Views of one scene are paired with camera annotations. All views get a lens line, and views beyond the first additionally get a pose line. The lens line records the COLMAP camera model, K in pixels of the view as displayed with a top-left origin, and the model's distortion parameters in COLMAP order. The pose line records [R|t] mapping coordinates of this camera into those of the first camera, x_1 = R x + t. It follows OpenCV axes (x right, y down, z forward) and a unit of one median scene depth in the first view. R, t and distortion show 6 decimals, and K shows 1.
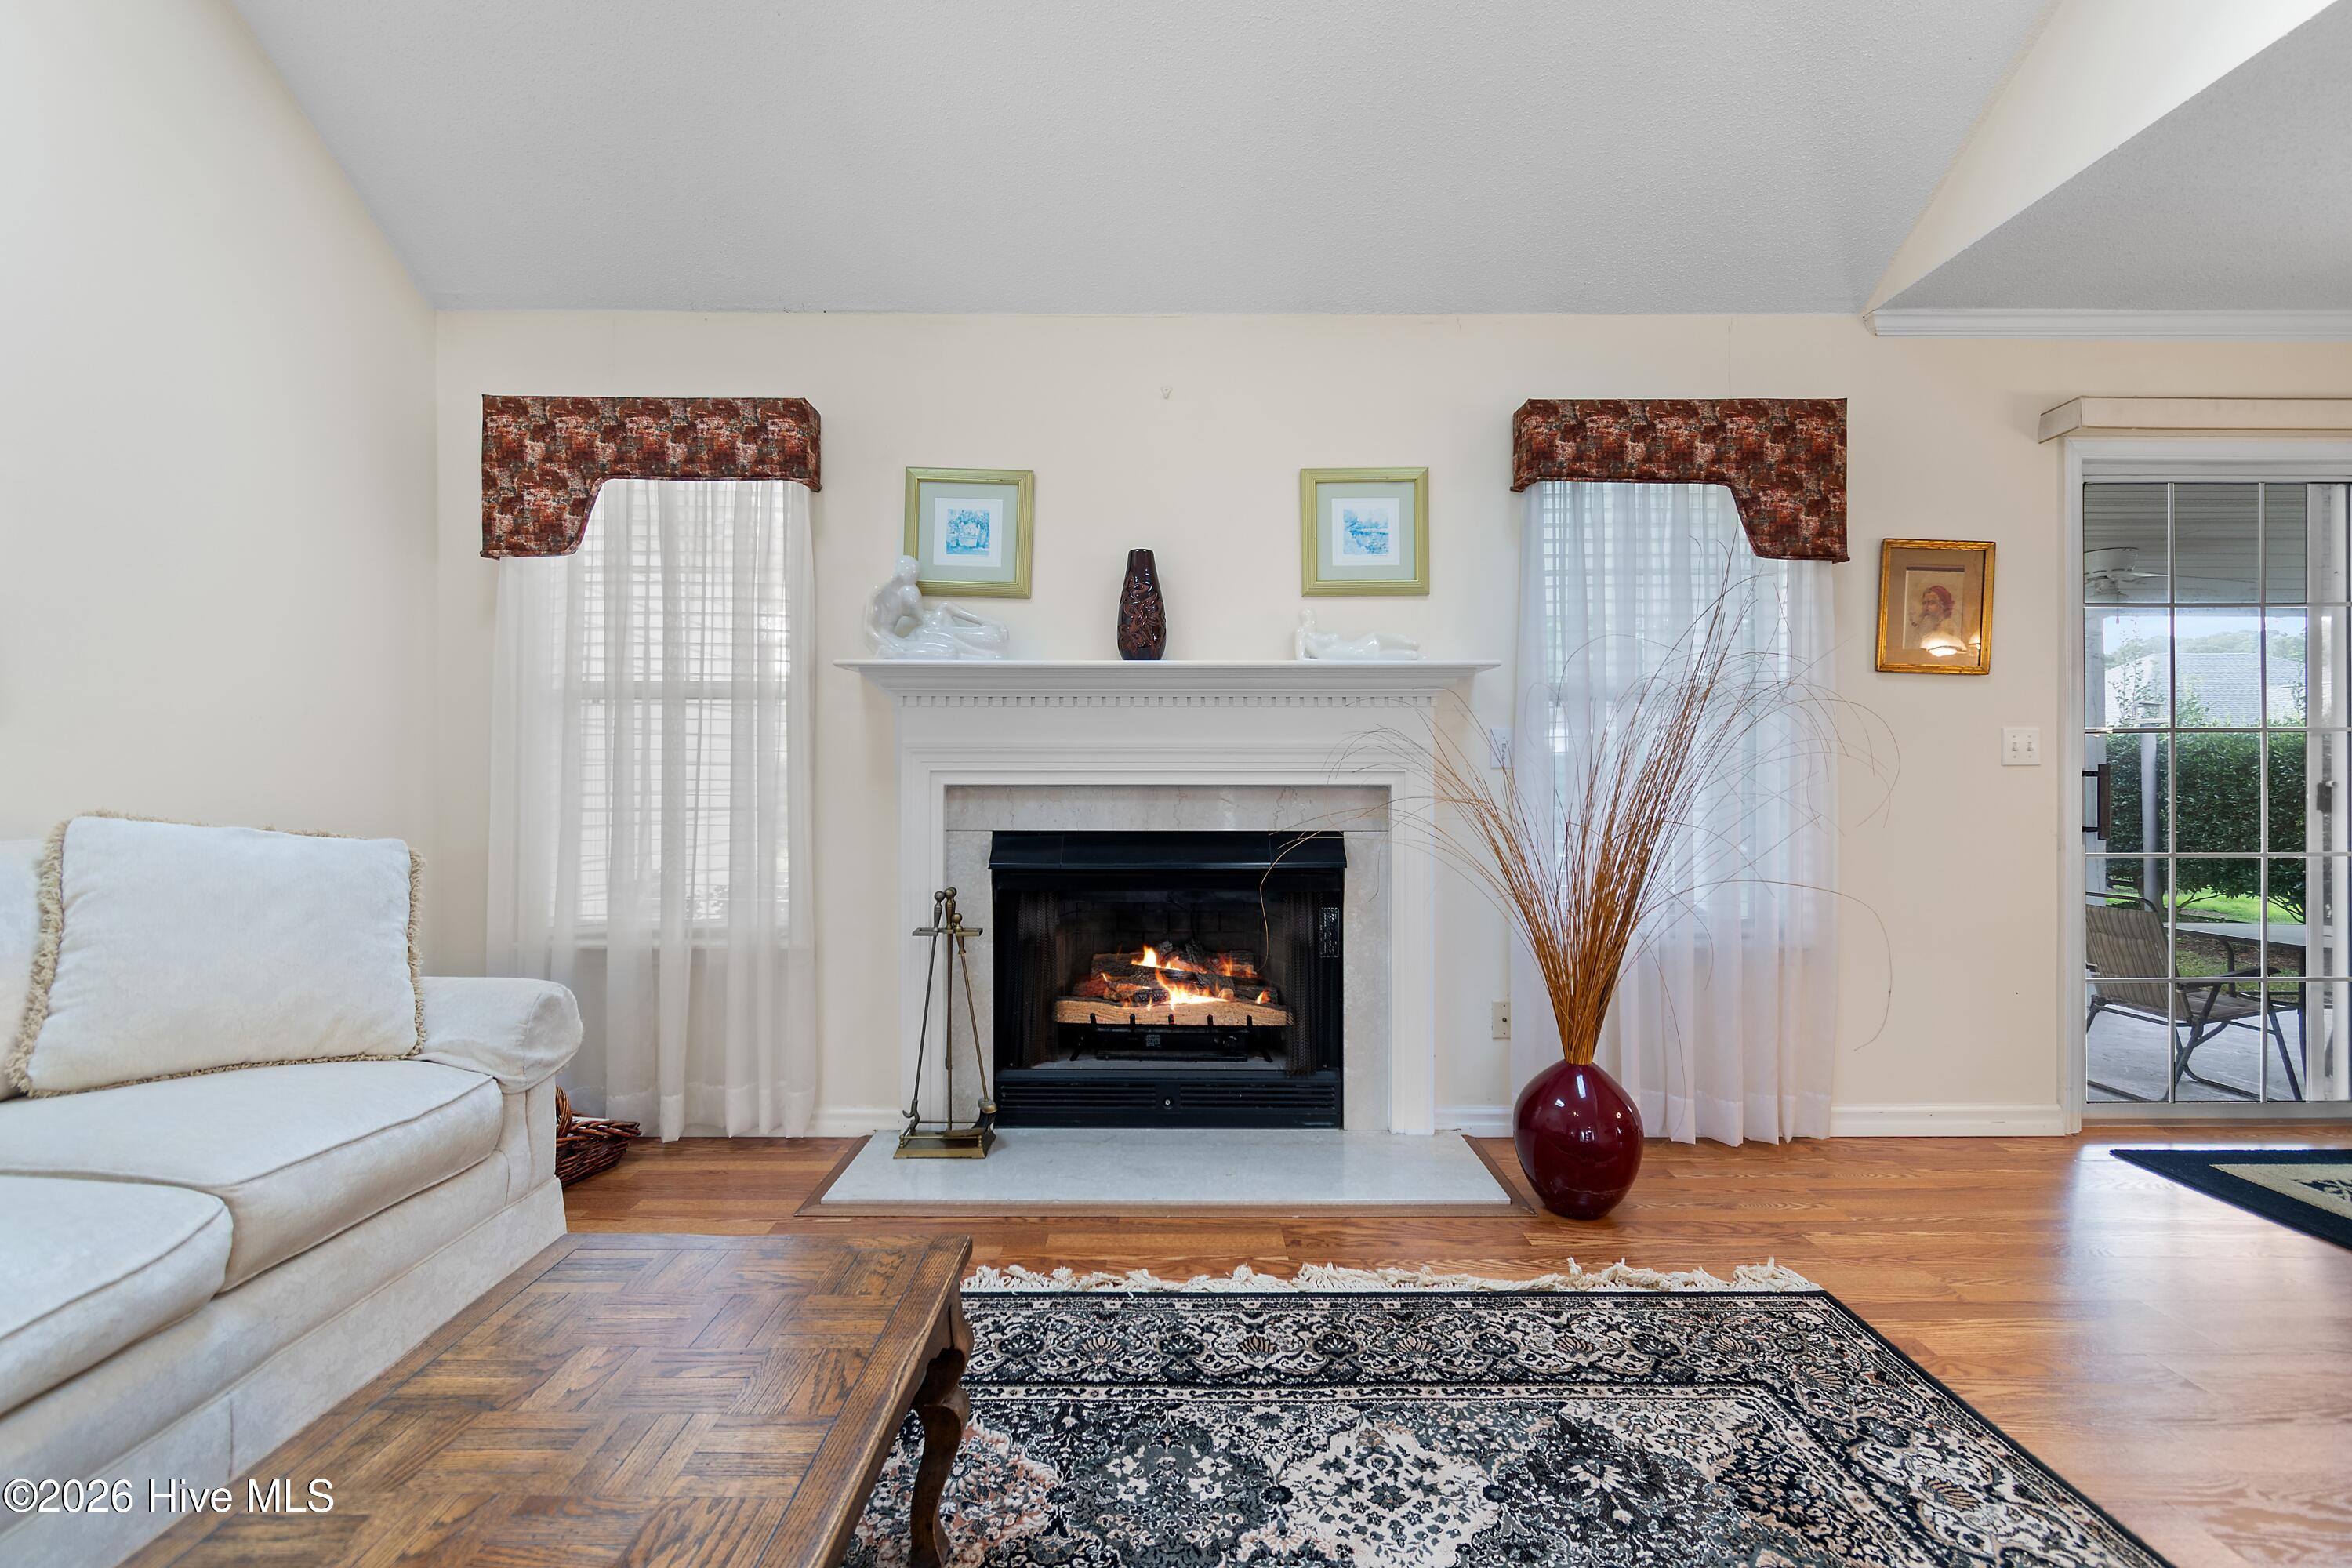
lens RADIAL K [[1042.5, 0, 1177.9], [0, 1042.5, 741.6], [0, 0, 1]] dist [0.002004, -0.000034]
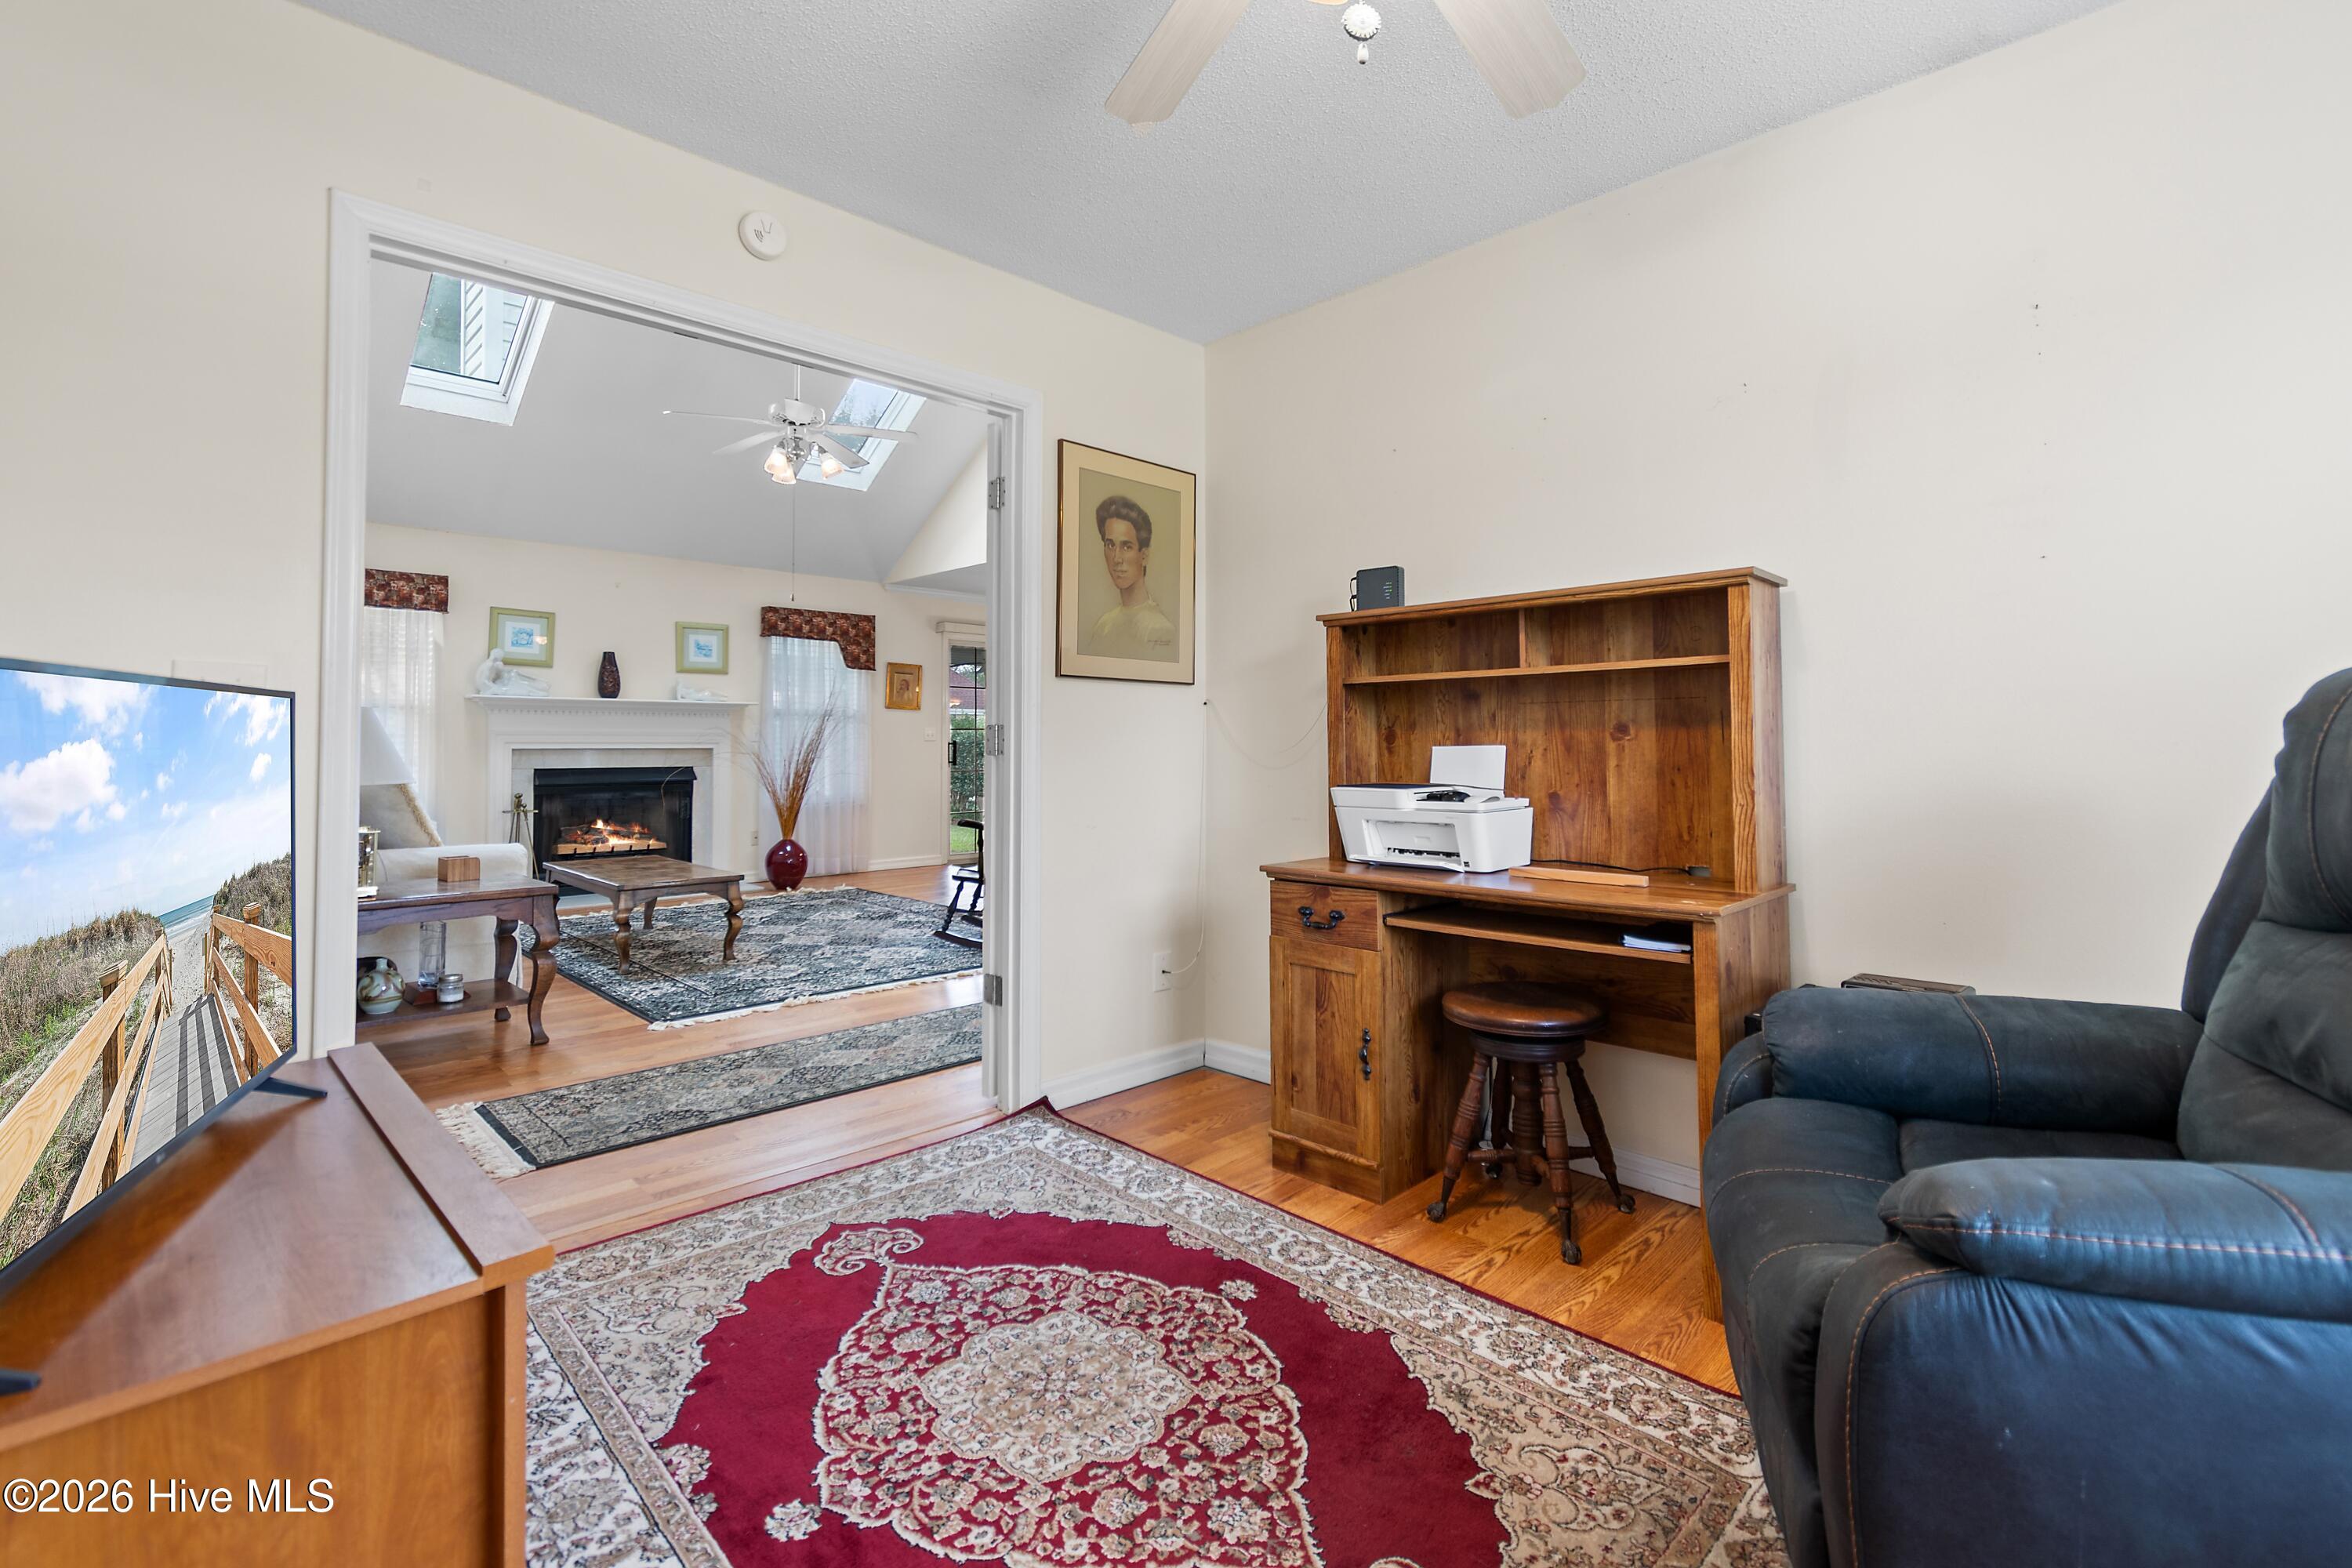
lens RADIAL K [[1052.4, 0, 1172.9], [0, 1052.4, 771.3], [0, 0, 1]] dist [0.002416, 0.000085]
pose [[0.721089, -0.018353, 0.692599, -0.786447], [-0.021552, 0.998571, 0.048900, -0.052739], [-0.692507, -0.050188, 0.719663, -1.673905]]
